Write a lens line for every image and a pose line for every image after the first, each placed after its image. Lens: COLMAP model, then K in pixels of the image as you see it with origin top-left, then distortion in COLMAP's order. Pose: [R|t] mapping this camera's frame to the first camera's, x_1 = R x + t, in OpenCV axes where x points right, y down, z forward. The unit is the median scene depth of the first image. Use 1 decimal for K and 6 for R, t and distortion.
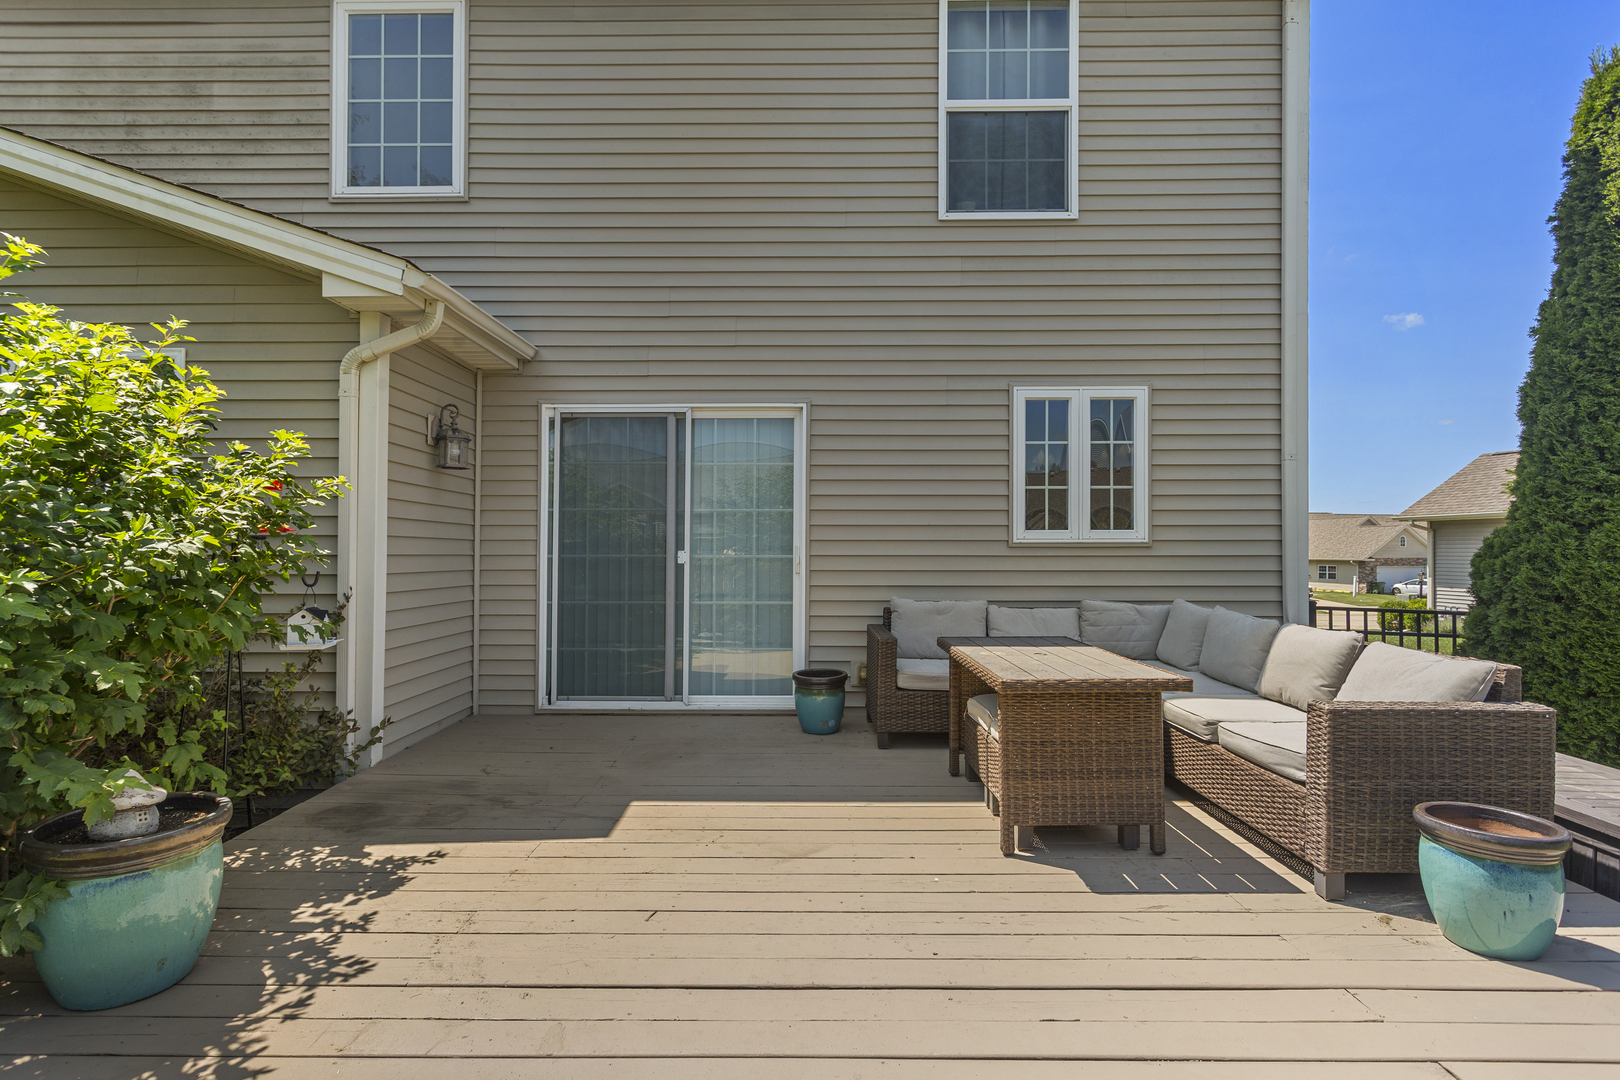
lens RADIAL K [[774.0, 0, 807.1], [0, 774.0, 545.1], [0, 0, 1]] dist [0.000039, 0.001734]
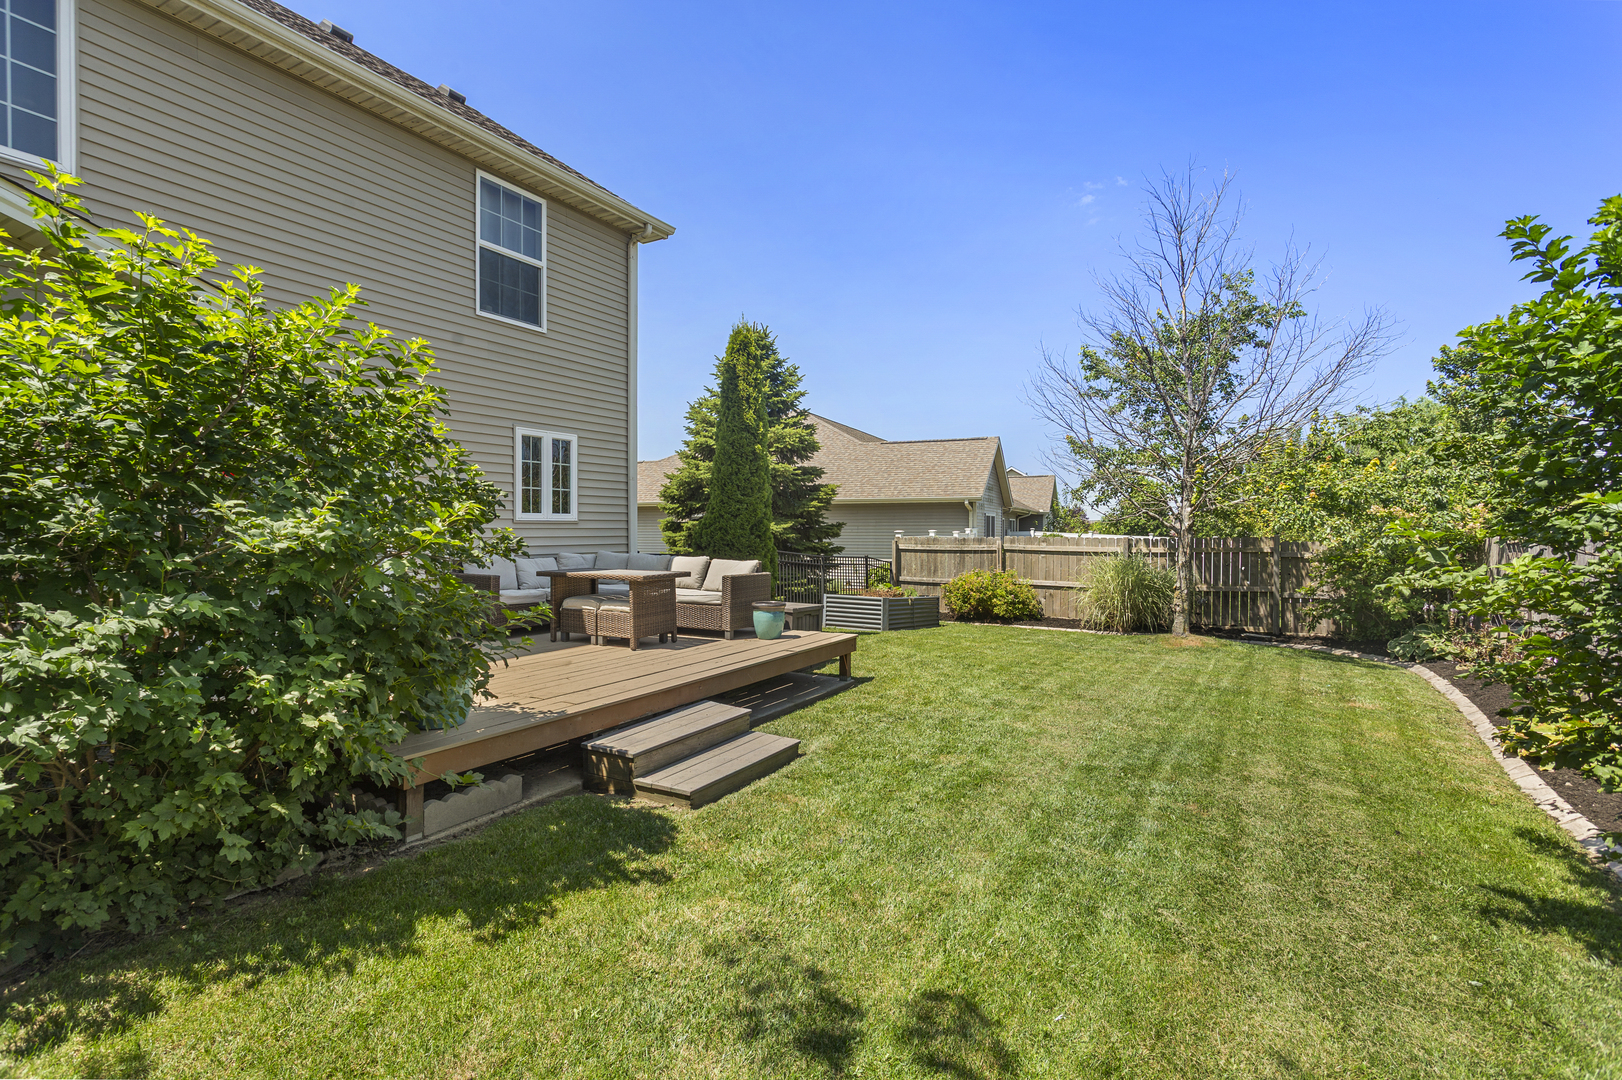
lens RADIAL K [[774.9, 0, 800.9], [0, 774.9, 544.3], [0, 0, 1]] dist [0.000039, 0.001734]
pose [[0.495511, -0.018213, 0.868410, -0.878154], [-0.004595, 0.999711, 0.023589, 0.005912], [-0.868589, -0.015679, 0.495285, -0.357920]]
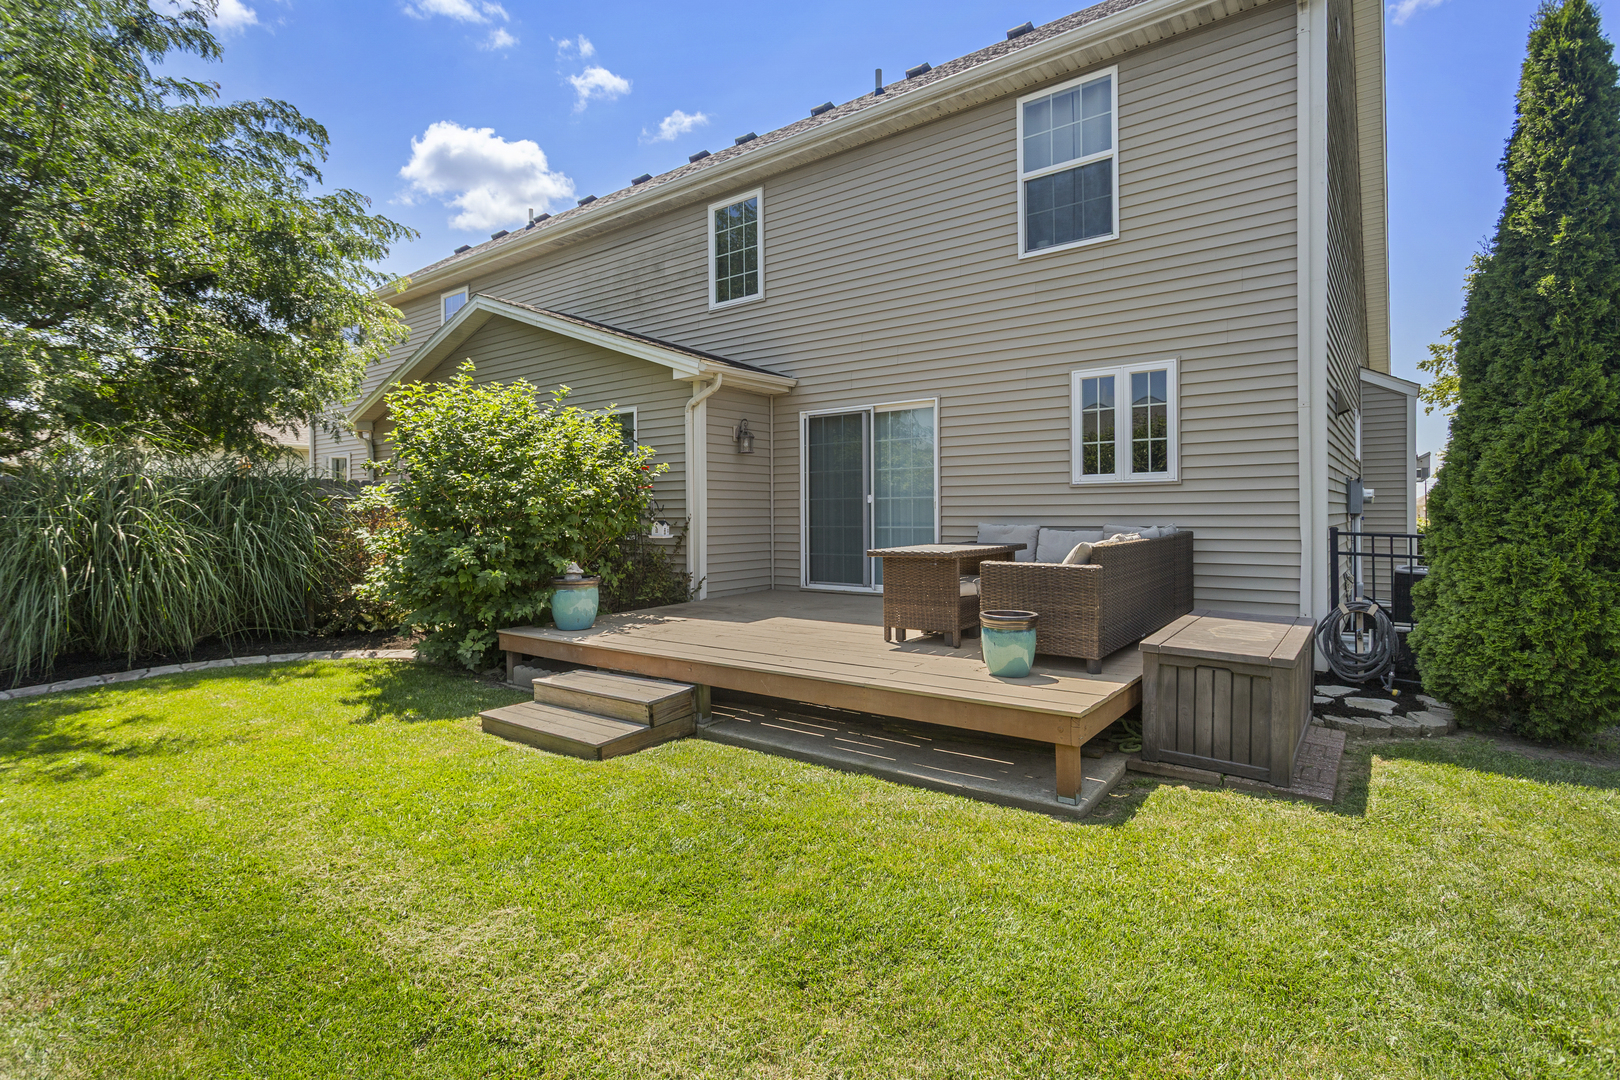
lens RADIAL K [[774.0, 0, 816.0], [0, 774.0, 520.4], [0, 0, 1]] dist [0.000039, 0.001734]
pose [[0.810484, -0.001024, -0.585759, 0.702989], [0.012757, 0.999792, 0.015903, 0.033370], [0.585621, -0.020362, 0.810329, -0.385455]]
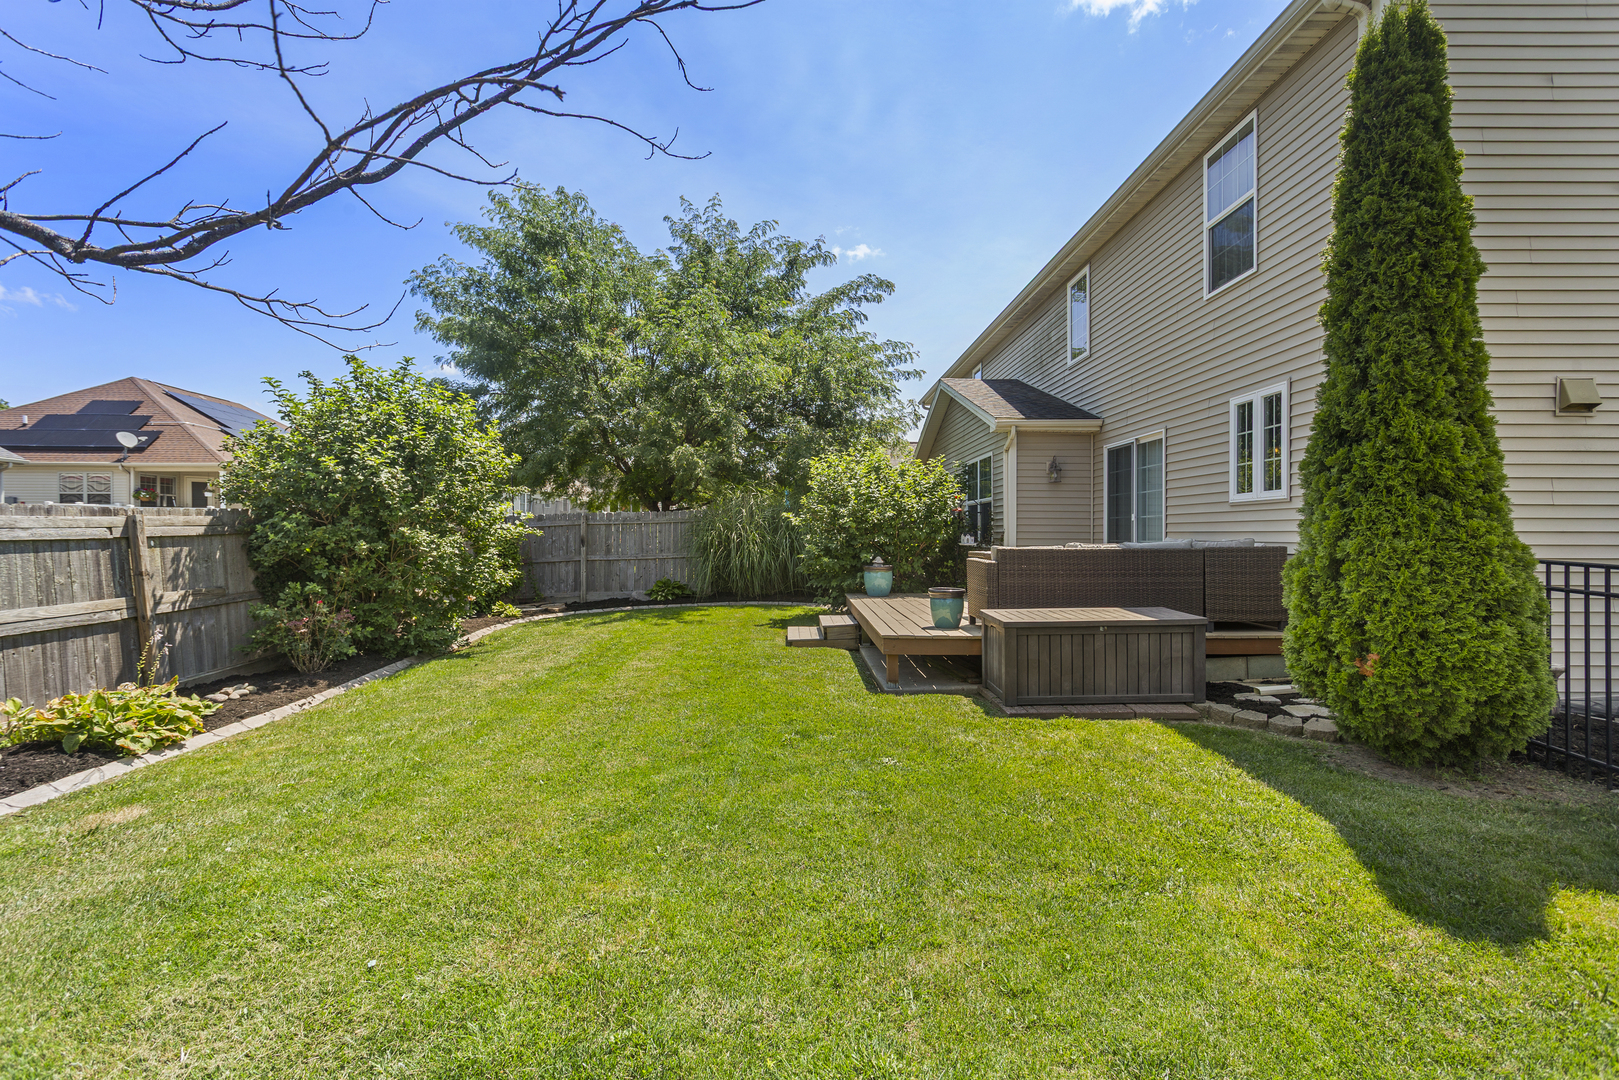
lens RADIAL K [[773.5, 0, 799.8], [0, 773.5, 548.2], [0, 0, 1]] dist [0.000039, 0.001734]
pose [[0.018121, 0.018259, -0.999669, 1.749461], [0.004005, 0.999824, 0.018335, 0.054156], [0.999828, -0.004336, 0.018045, 0.140620]]
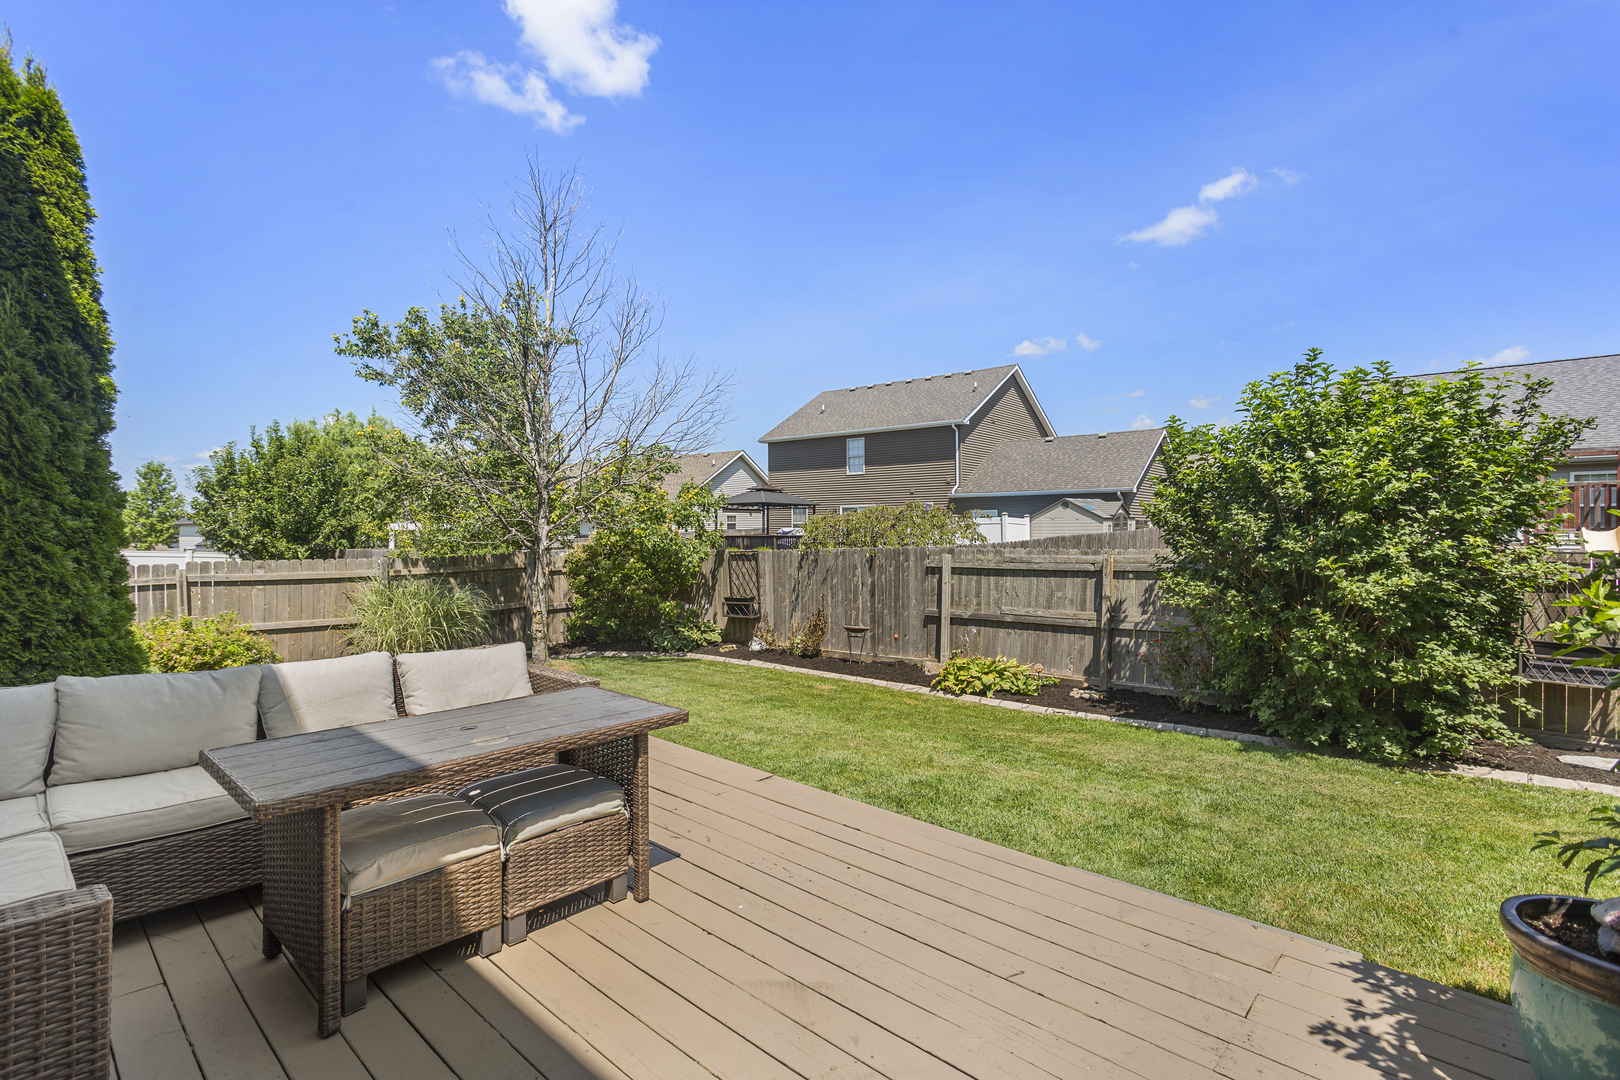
lens RADIAL K [[774.0, 0, 808.5], [0, 774.0, 533.9], [0, 0, 1]] dist [0.000039, 0.001734]
pose [[-0.736802, -0.002933, 0.676102, -0.309470], [-0.002025, 0.999996, 0.002130, -0.035836], [-0.676106, 0.000200, -0.736805, 0.884968]]
